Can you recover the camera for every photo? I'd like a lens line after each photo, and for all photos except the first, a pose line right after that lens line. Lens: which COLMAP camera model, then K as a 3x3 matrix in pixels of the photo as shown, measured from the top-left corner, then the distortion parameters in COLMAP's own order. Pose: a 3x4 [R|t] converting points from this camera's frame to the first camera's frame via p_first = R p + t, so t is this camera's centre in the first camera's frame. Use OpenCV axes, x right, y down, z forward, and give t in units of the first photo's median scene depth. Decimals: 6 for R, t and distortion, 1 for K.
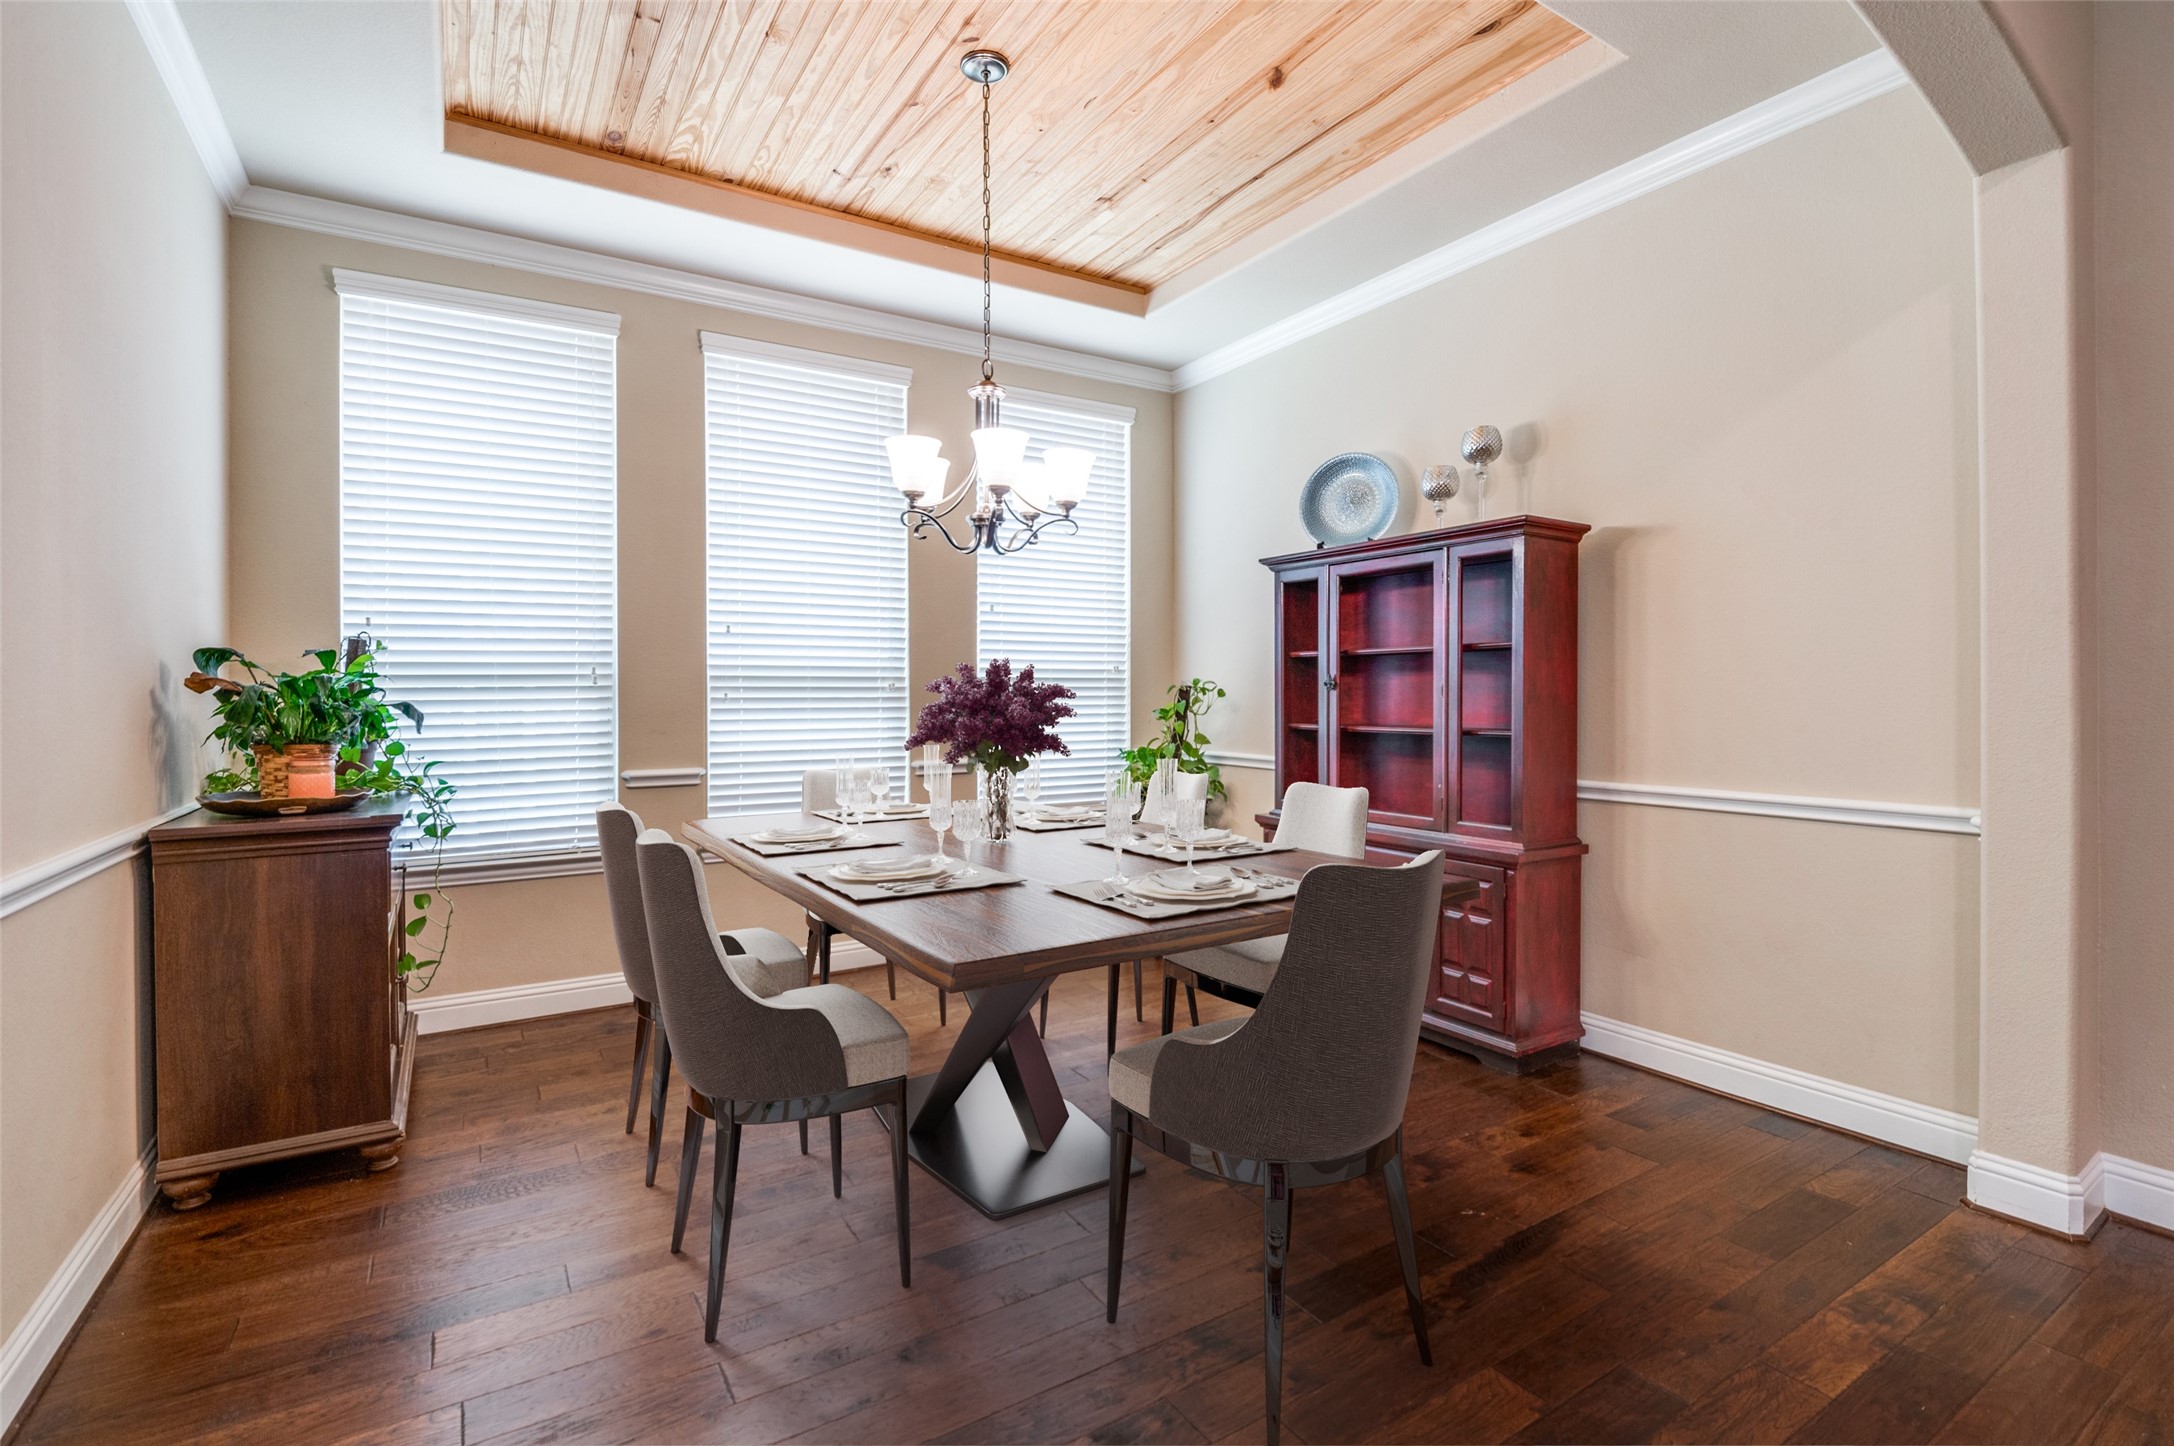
lens RADIAL K [[996.5, 0, 1099.7], [0, 996.5, 699.7], [0, 0, 1]] dist [-0.014542, -0.003197]
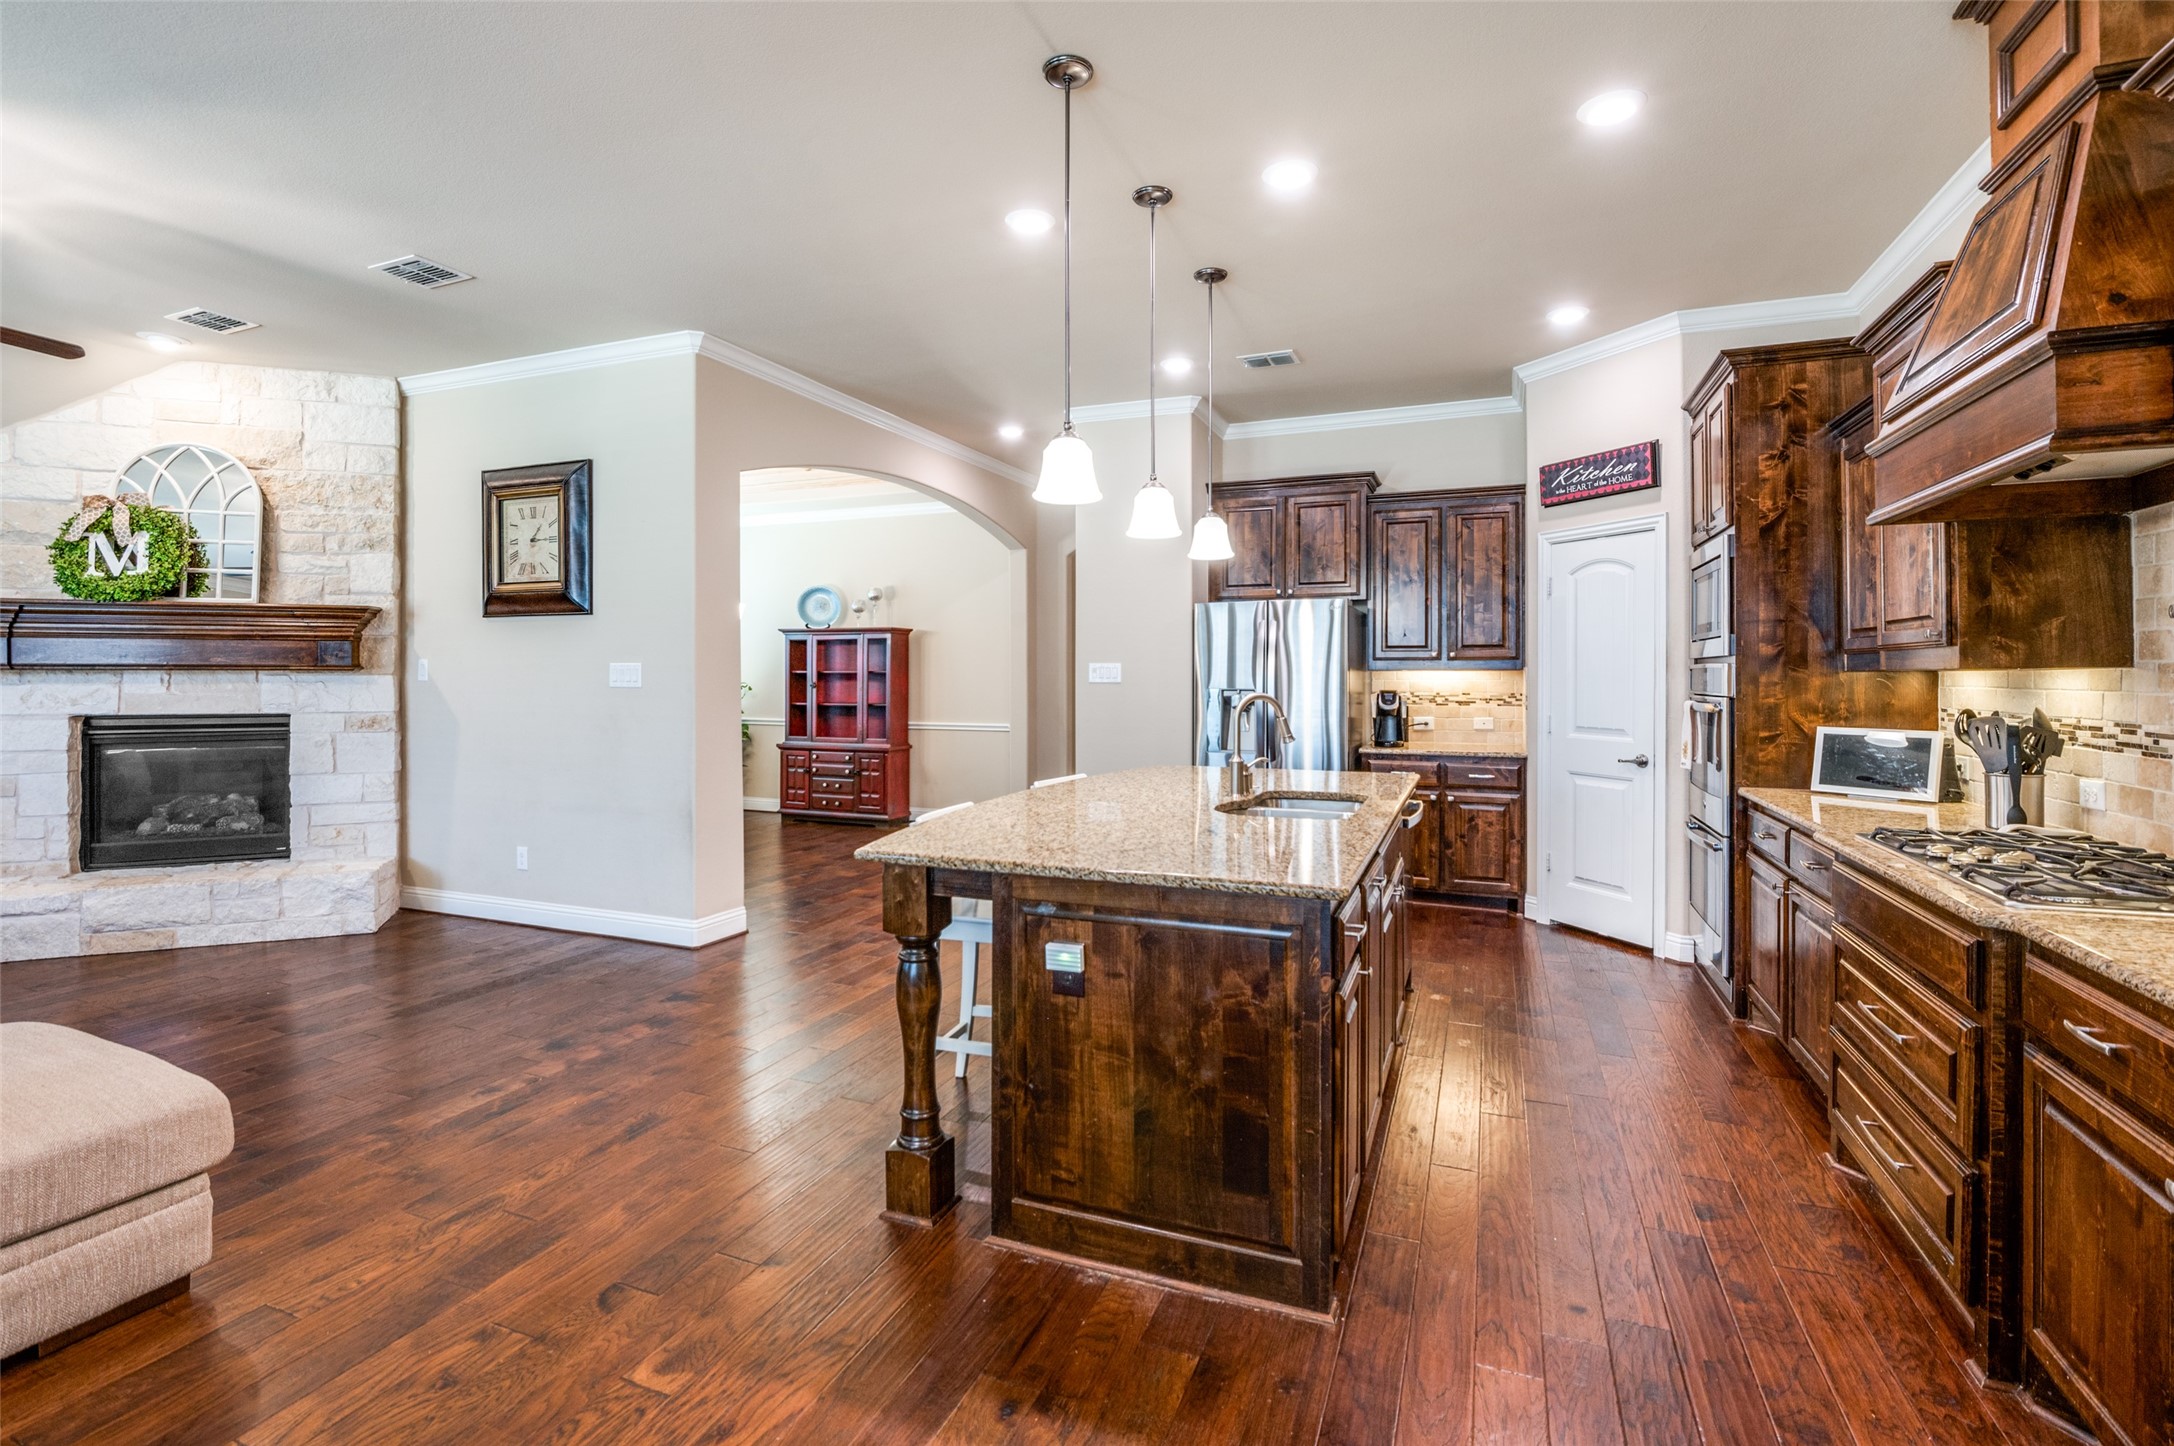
lens RADIAL K [[996.5, 0, 1077.8], [0, 996.5, 675.1], [0, 0, 1]] dist [-0.014542, -0.003197]
pose [[0.824042, 0.000844, 0.566528, -0.654293], [0.001068, 0.999995, -0.003043, -0.036087], [-0.566527, 0.003113, 0.824037, -1.447766]]
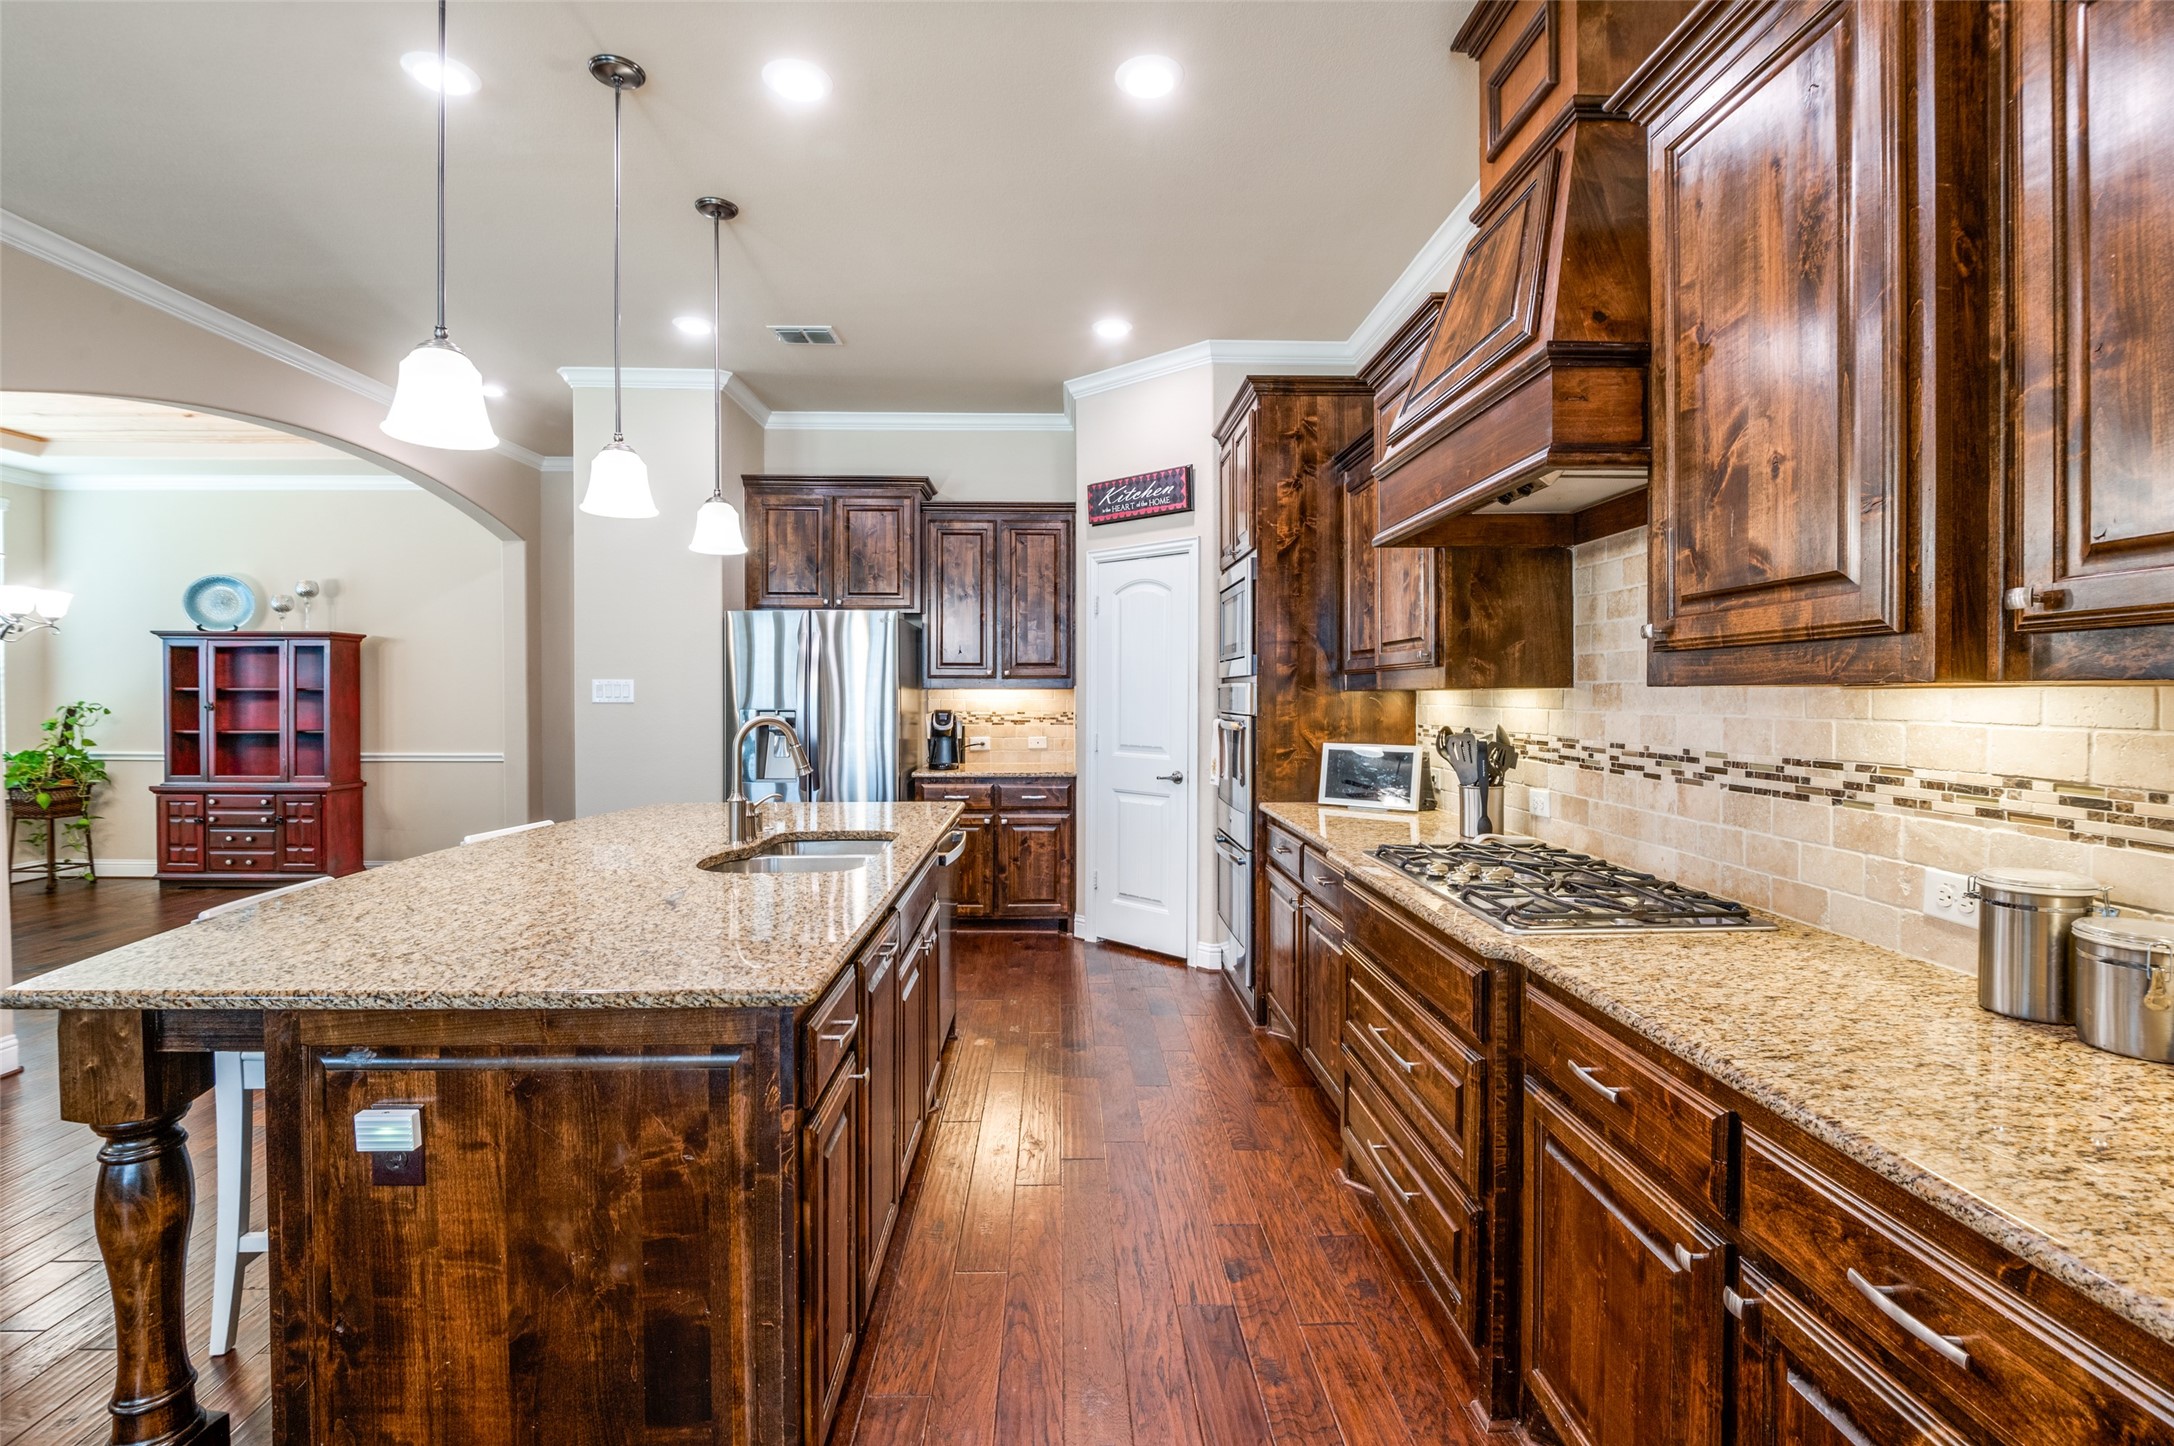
lens RADIAL K [[996.5, 0, 1086.5], [0, 996.5, 705.8], [0, 0, 1]] dist [-0.014542, -0.003197]
pose [[0.518951, -0.008954, 0.854757, -0.502957], [0.001279, 0.999952, 0.009699, -0.036934], [-0.854803, -0.003940, 0.518937, -1.379324]]
